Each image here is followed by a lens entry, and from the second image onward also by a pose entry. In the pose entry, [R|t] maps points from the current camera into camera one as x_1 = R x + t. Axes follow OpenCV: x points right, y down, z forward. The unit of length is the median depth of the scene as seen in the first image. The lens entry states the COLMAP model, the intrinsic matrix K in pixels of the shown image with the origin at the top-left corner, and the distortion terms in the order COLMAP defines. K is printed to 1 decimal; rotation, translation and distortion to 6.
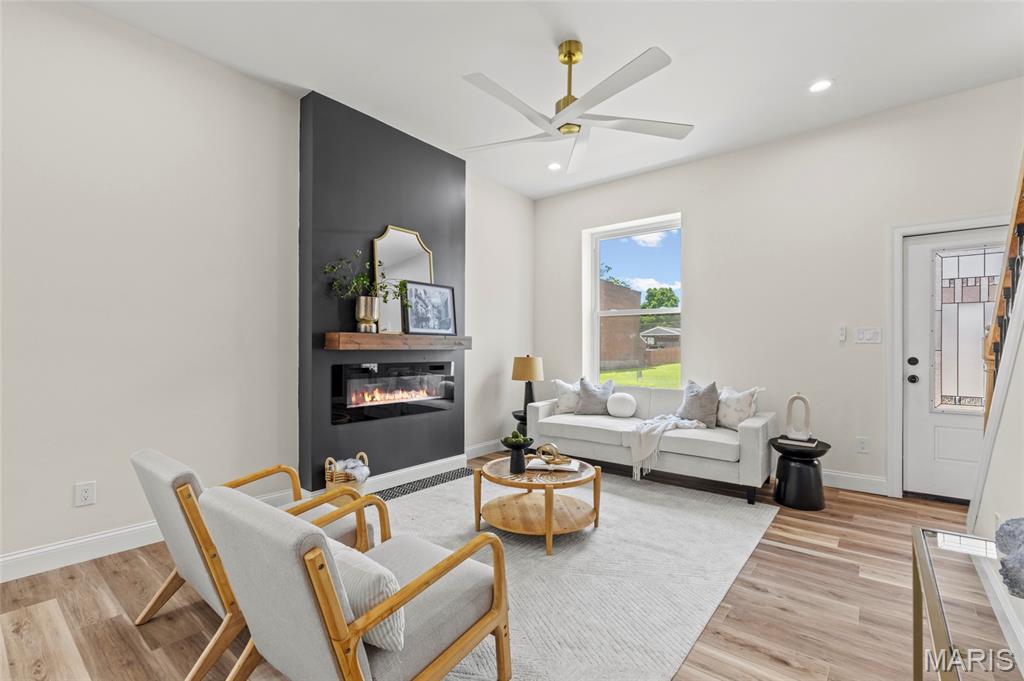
lens RADIAL K [[461.8, 0, 511.3], [0, 461.8, 344.7], [0, 0, 1]] dist [0.004061, -0.002259]
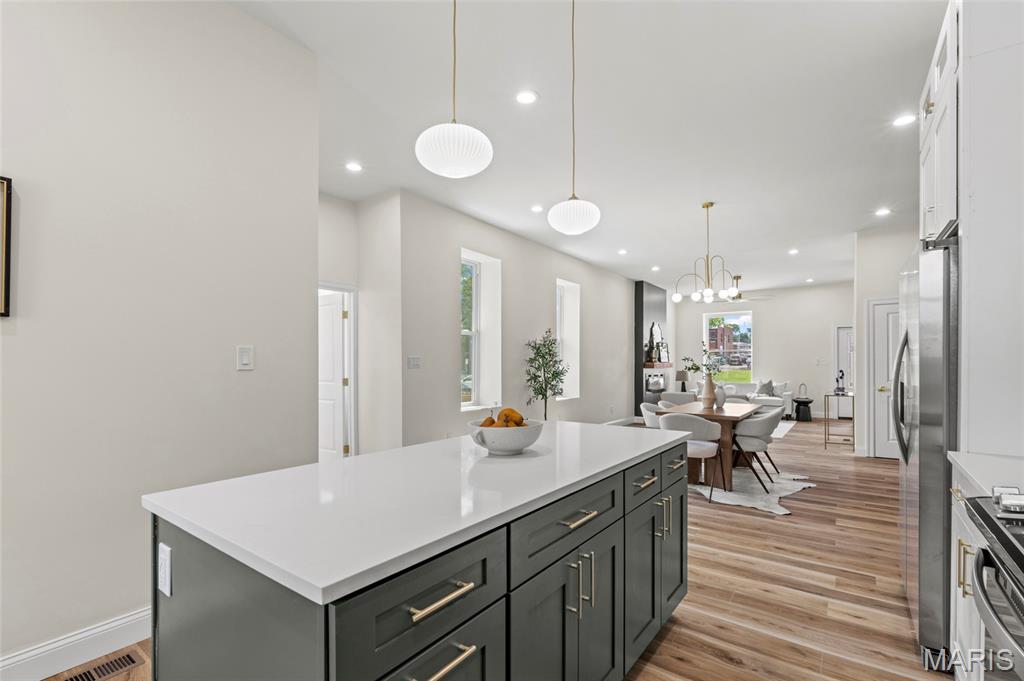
lens RADIAL K [[461.8, 0, 507.6], [0, 461.8, 361.5], [0, 0, 1]] dist [0.004061, -0.002259]
pose [[0.999423, -0.002102, 0.033914, -1.268881], [0.002118, 0.999998, -0.000448, -0.029850], [-0.033913, 0.000519, 0.999425, -1.756405]]
